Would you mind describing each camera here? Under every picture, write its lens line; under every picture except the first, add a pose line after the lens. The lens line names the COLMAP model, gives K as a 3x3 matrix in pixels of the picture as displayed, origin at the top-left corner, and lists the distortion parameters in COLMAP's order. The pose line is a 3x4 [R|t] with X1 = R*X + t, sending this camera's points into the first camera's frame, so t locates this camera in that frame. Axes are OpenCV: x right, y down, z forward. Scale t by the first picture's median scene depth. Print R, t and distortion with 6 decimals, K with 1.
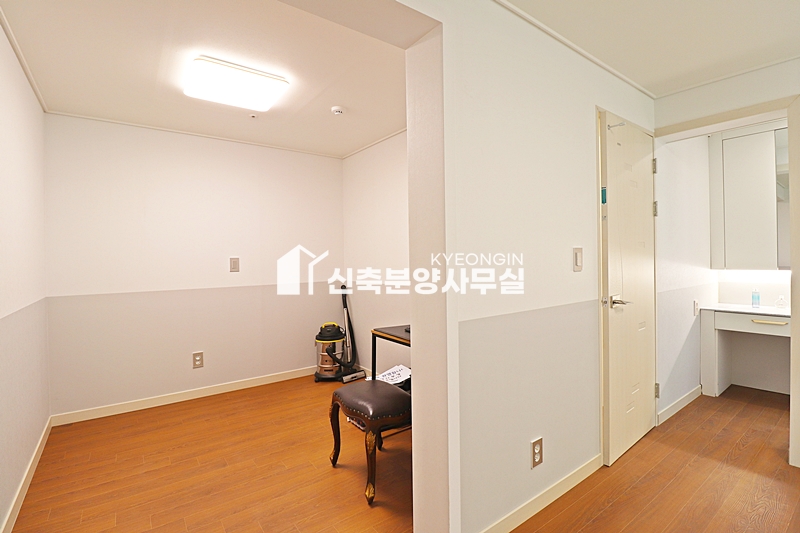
lens RADIAL K [[372.2, 0, 401.0], [0, 372.2, 263.3], [0, 0, 1]] dist [-0.001411, -0.017248]
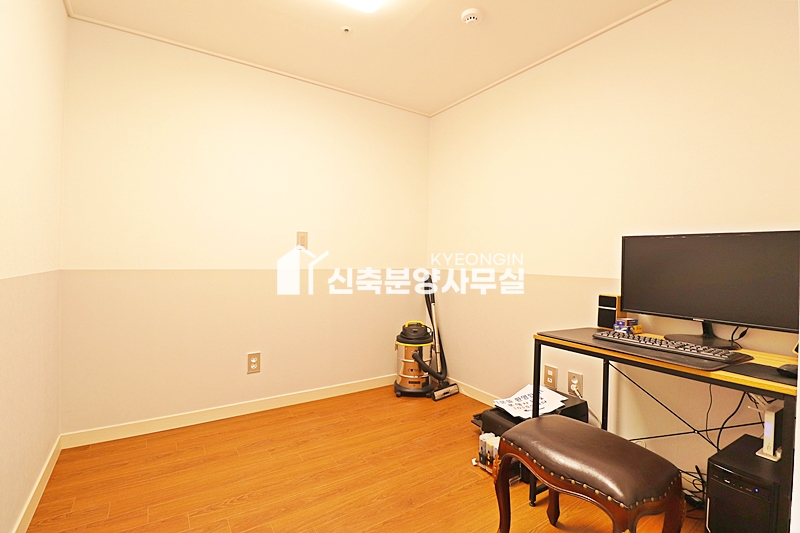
lens RADIAL K [[368.7, 0, 398.3], [0, 368.7, 259.5], [0, 0, 1]] dist [0.000997, -0.015210]
pose [[0.997979, 0.030582, -0.055698, -0.215033], [-0.031286, 0.999441, -0.011821, 0.048191], [0.055305, 0.013539, 0.998378, 0.257977]]
